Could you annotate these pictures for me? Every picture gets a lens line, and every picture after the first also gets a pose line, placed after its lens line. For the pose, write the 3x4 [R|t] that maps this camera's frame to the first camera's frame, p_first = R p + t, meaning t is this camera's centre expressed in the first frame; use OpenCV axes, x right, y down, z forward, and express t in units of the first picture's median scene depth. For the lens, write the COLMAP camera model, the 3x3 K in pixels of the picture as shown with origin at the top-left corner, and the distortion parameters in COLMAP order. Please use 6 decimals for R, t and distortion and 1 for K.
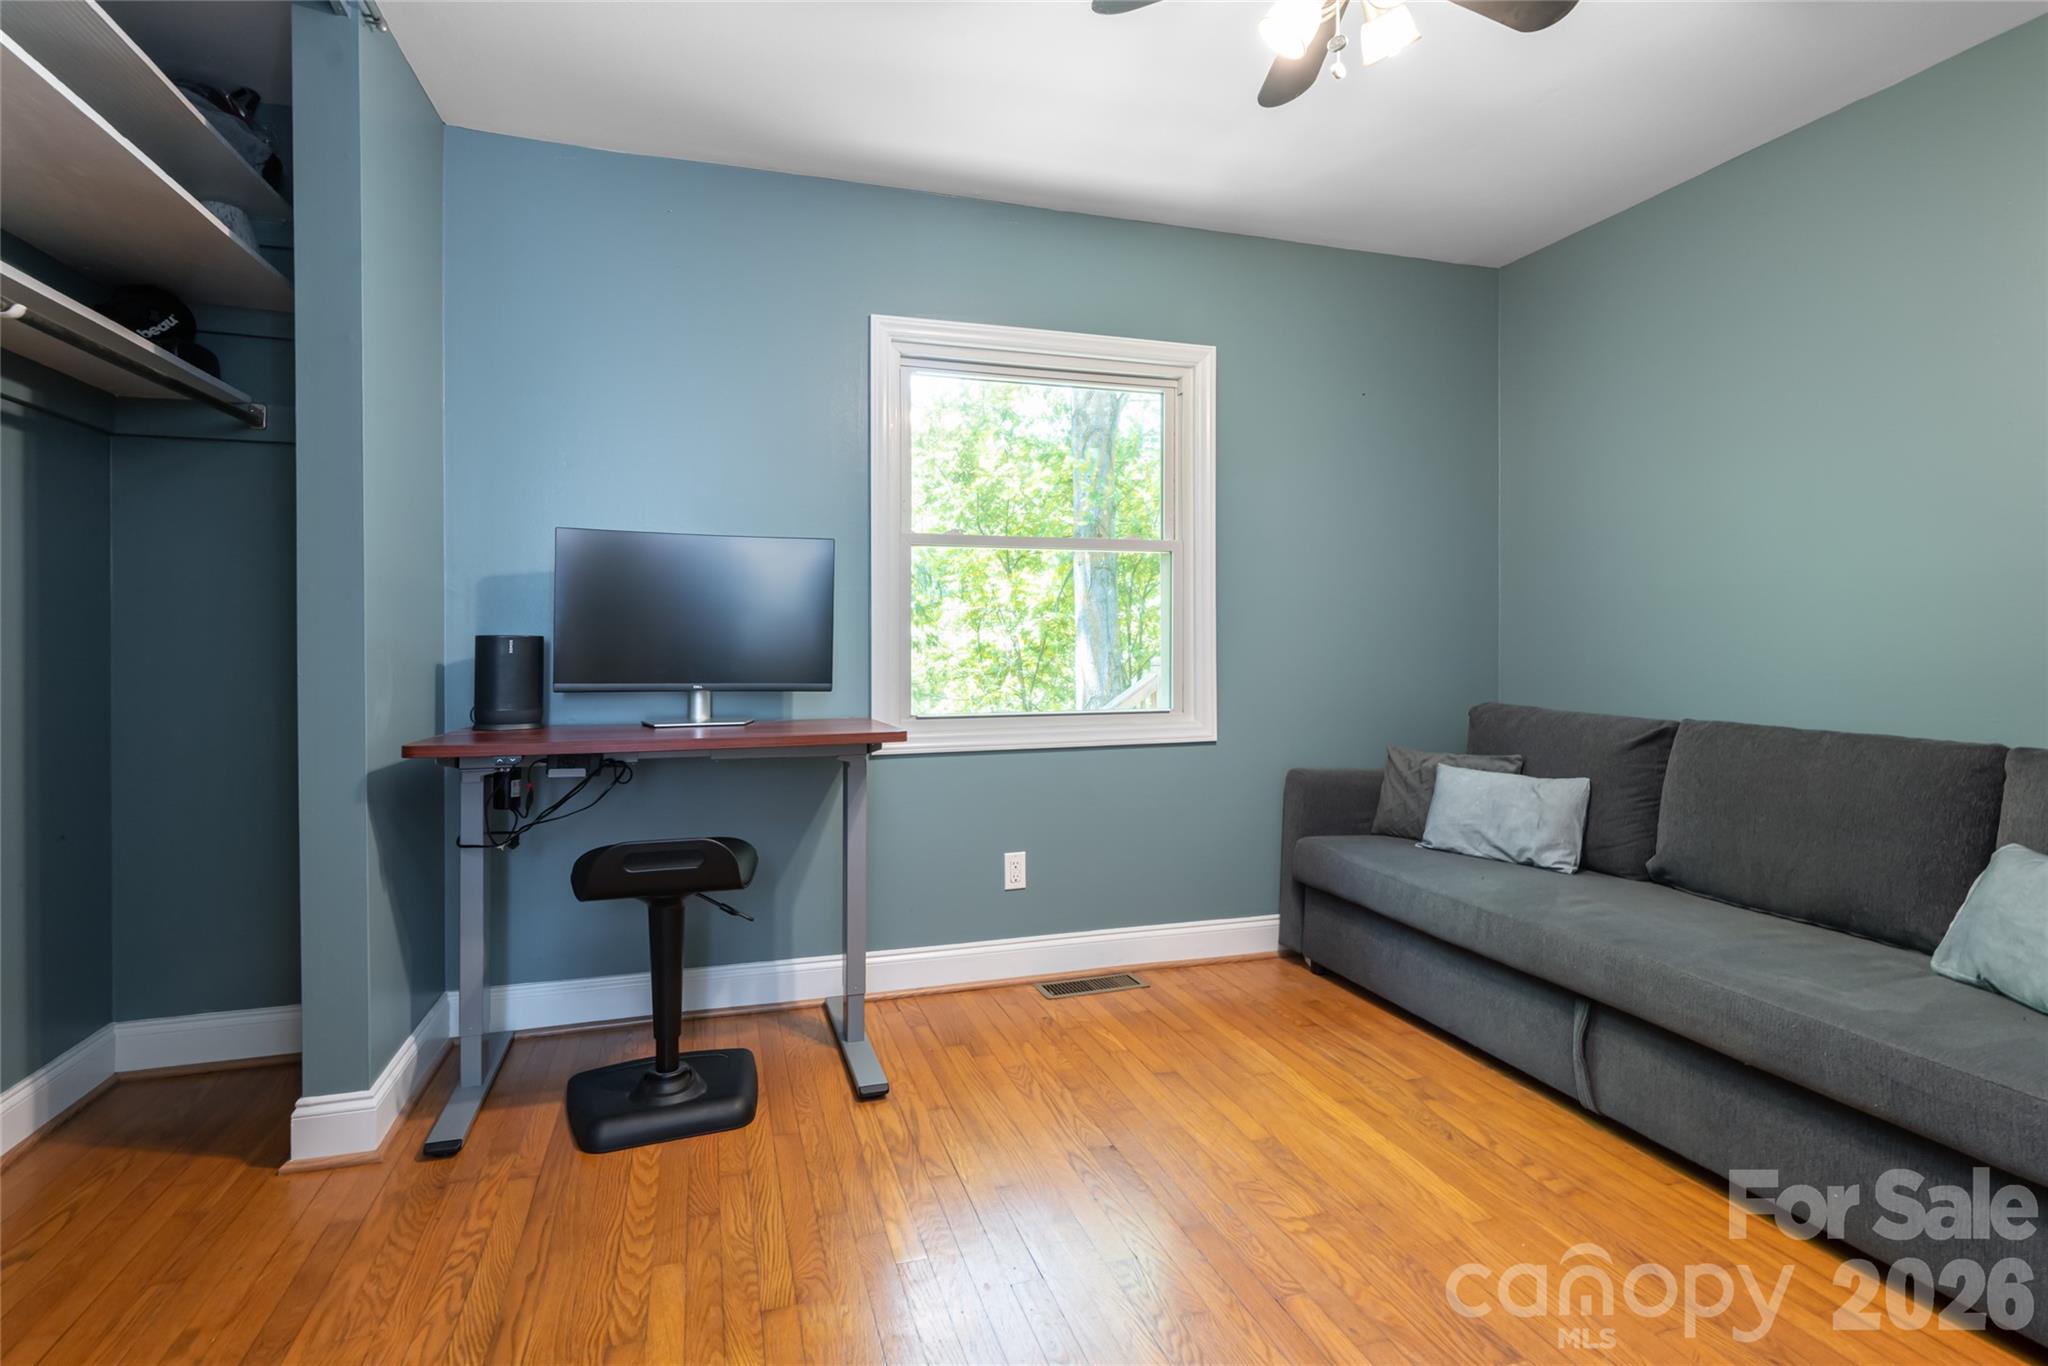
lens RADIAL K [[1014.5, 0, 1024.0], [0, 1014.5, 683.0], [0, 0, 1]] dist [-0.000573, -0.000141]
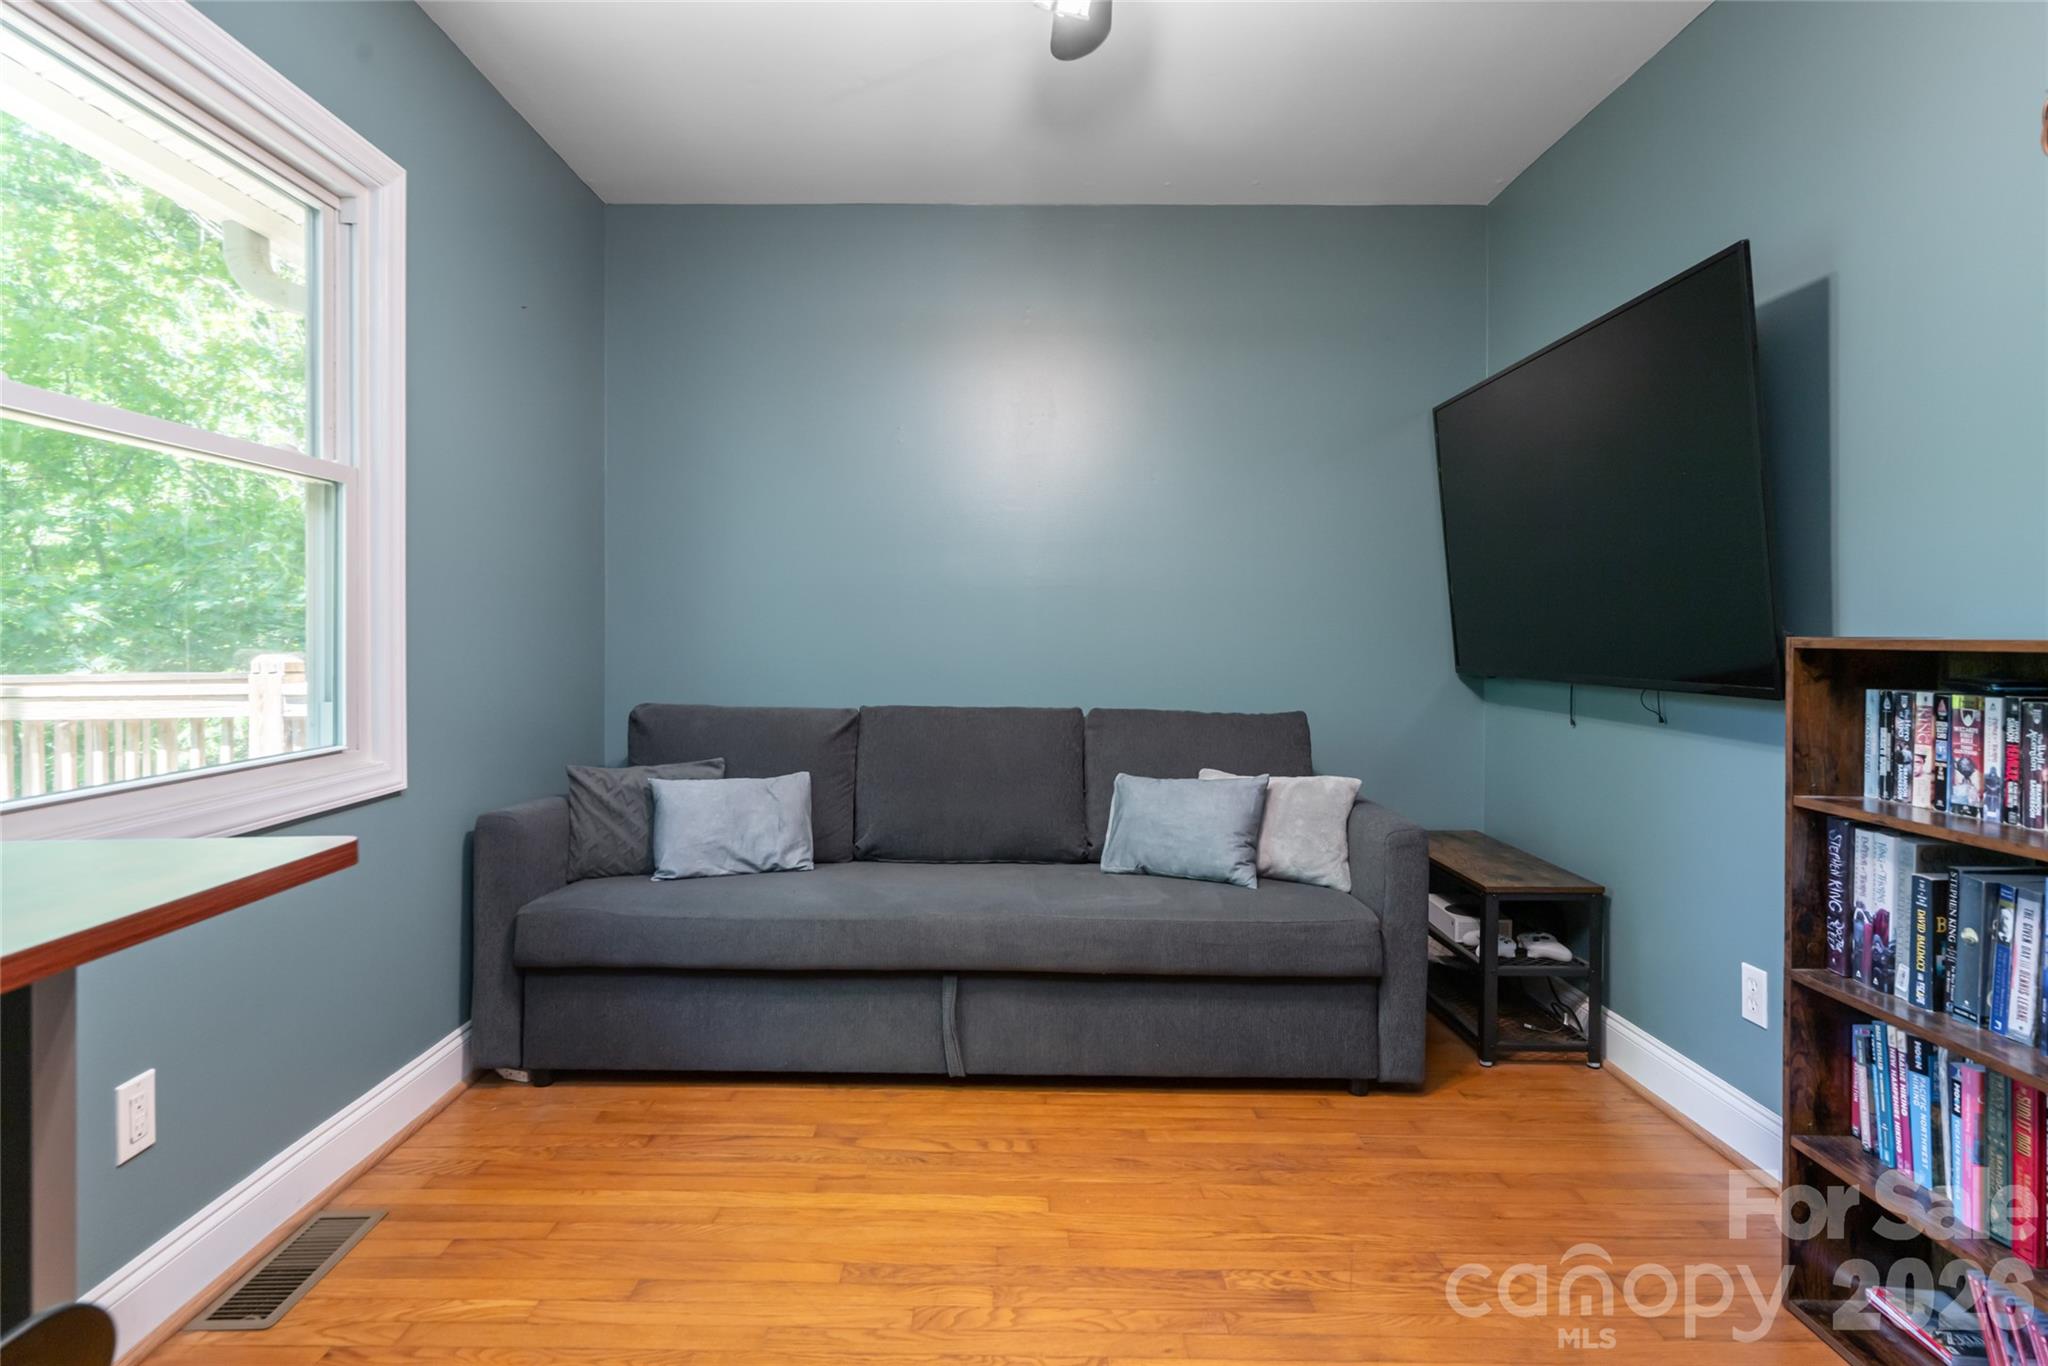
lens RADIAL K [[1083.9, 0, 1033.9], [0, 1083.9, 641.3], [0, 0, 1]] dist [-0.000105, -0.000450]
pose [[0.274177, -0.007438, 0.961650, -0.430693], [0.034360, 0.999407, -0.002067, -0.026701], [-0.961065, 0.033609, 0.274270, 0.497385]]
